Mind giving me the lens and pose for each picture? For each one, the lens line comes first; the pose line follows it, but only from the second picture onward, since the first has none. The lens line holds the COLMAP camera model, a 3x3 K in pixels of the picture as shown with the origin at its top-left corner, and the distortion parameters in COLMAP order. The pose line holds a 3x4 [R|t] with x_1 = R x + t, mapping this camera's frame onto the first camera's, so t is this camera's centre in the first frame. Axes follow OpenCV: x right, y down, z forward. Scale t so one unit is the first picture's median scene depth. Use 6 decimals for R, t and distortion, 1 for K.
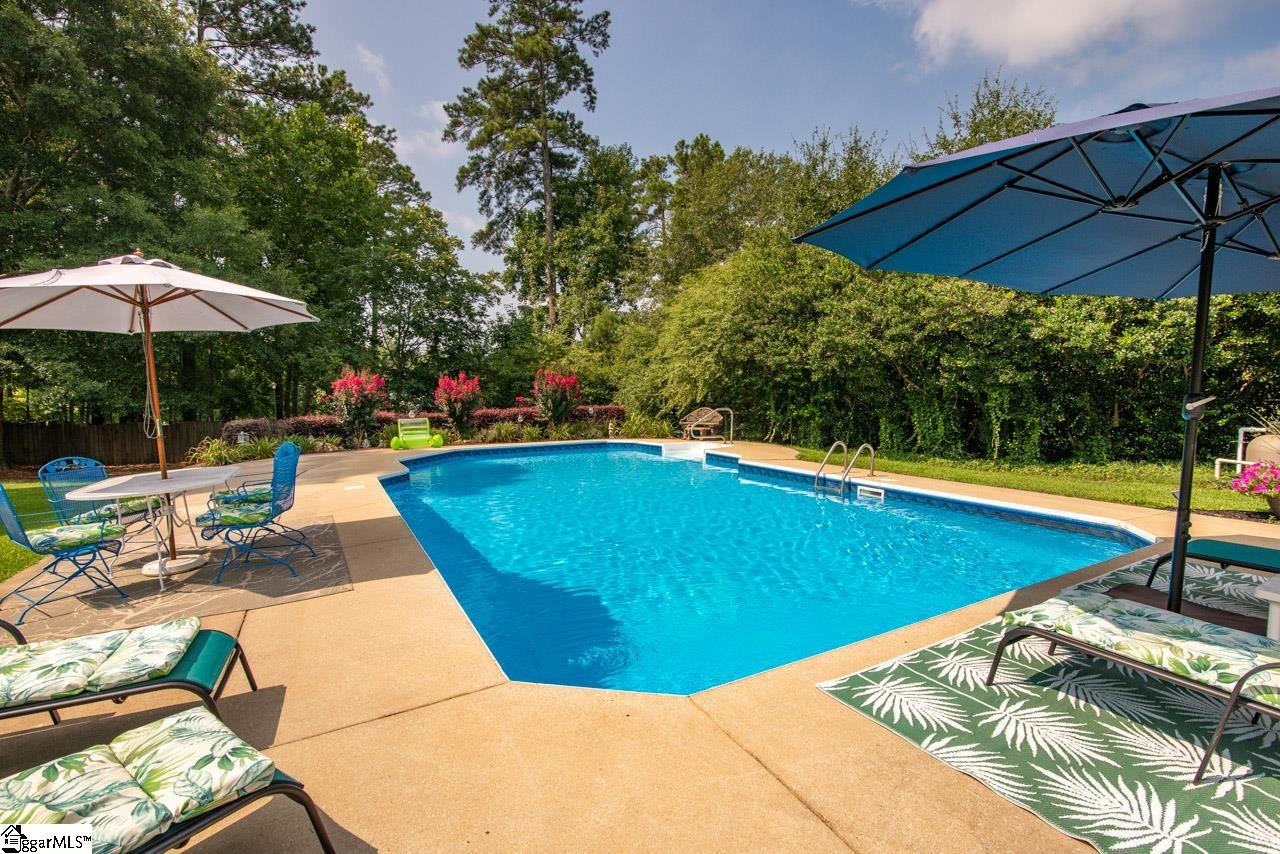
lens RADIAL K [[600.2, 0, 641.3], [0, 600.2, 432.5], [0, 0, 1]] dist [-0.010056, 0.000019]
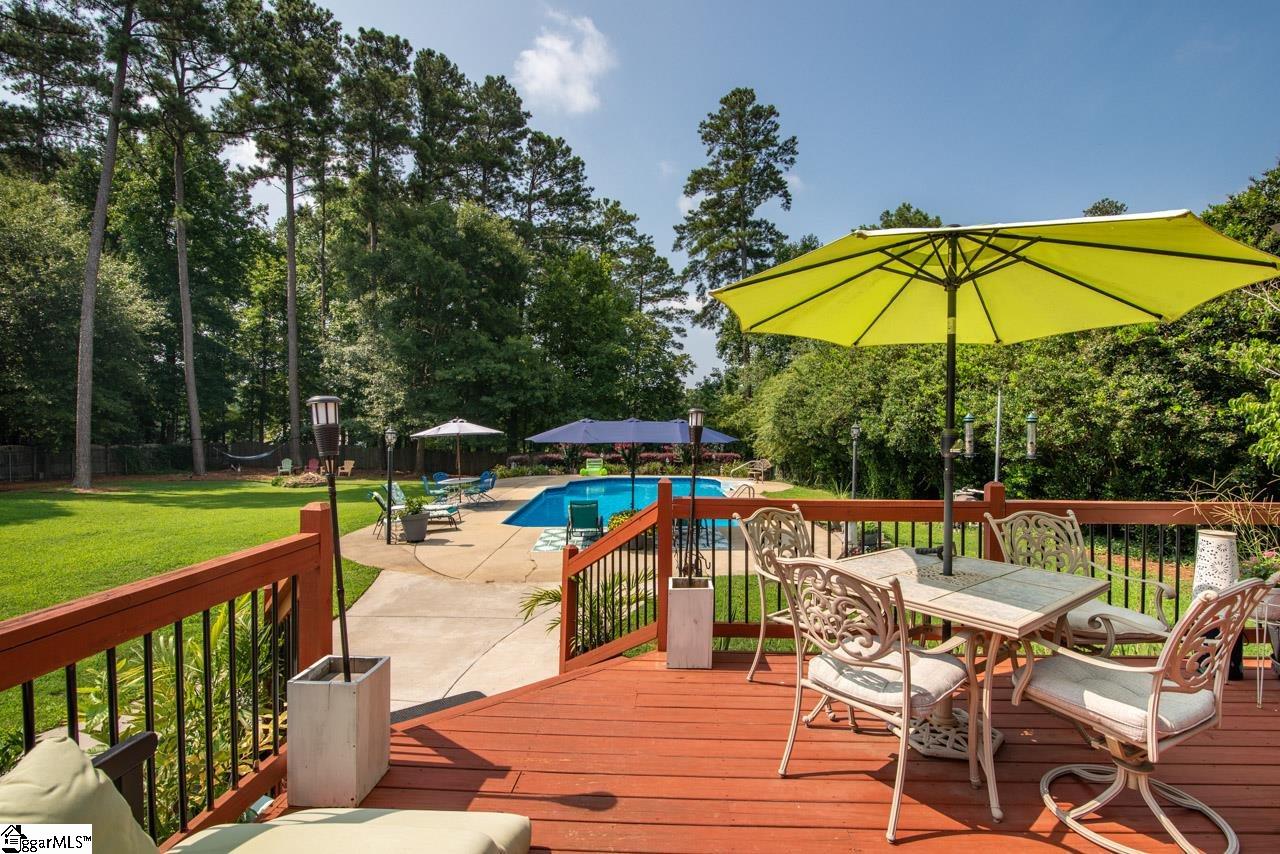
lens RADIAL K [[600.2, 0, 637.4], [0, 600.2, 429.5], [0, 0, 1]] dist [-0.010056, 0.000019]
pose [[0.887429, 0.017882, -0.460598, 0.233780], [-0.045501, 0.997765, -0.048930, -0.011787], [0.458694, 0.064380, 0.886259, -0.222412]]
